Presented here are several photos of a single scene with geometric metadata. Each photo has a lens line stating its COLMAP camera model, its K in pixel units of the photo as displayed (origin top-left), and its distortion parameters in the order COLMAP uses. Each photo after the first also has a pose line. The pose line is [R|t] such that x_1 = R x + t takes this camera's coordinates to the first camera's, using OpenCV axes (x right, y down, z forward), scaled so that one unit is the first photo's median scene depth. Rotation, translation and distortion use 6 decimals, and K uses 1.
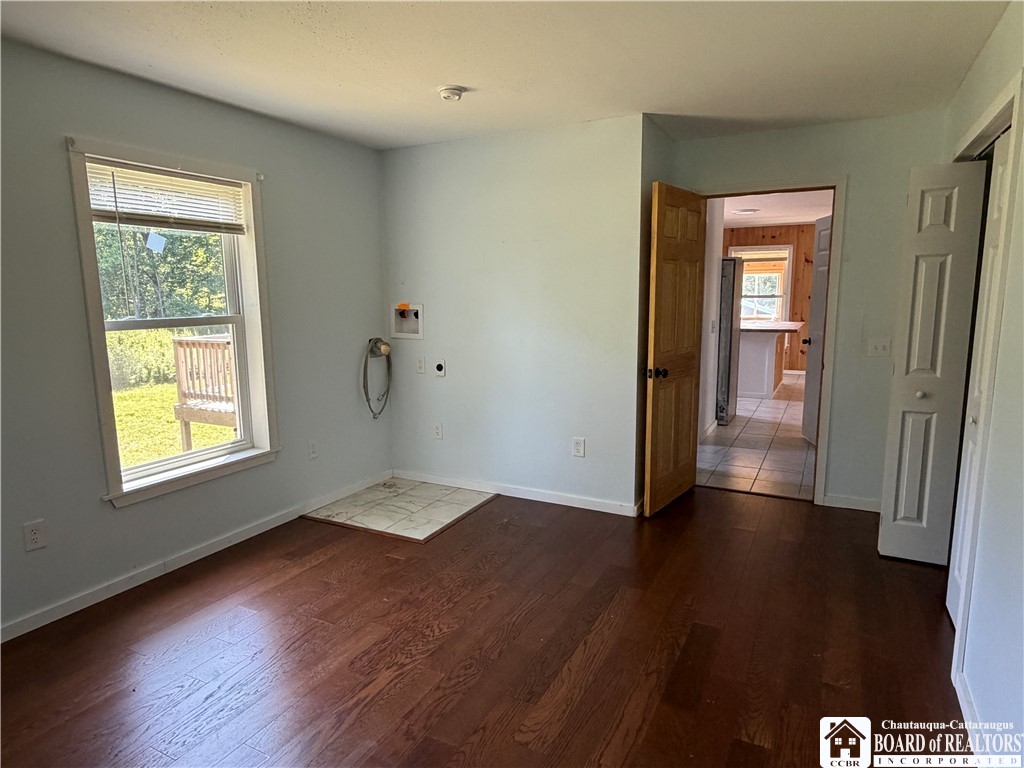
lens RADIAL K [[618.9, 0, 509.1], [0, 618.9, 384.8], [0, 0, 1]] dist [-0.015906, -0.000433]
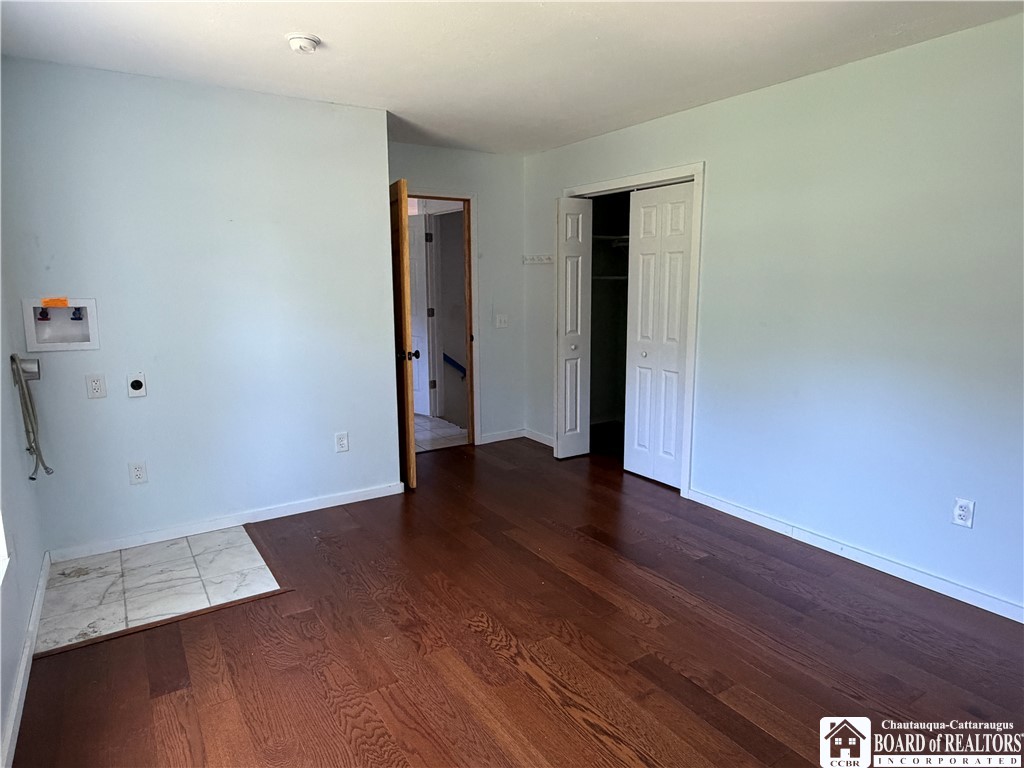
lens RADIAL K [[618.9, 0, 509.8], [0, 618.9, 382.9], [0, 0, 1]] dist [-0.015906, -0.000433]
pose [[0.485019, -0.138605, 0.863450, -0.580396], [0.133333, 0.987537, 0.083628, -0.035758], [-0.864280, 0.074565, 0.497454, 0.289691]]
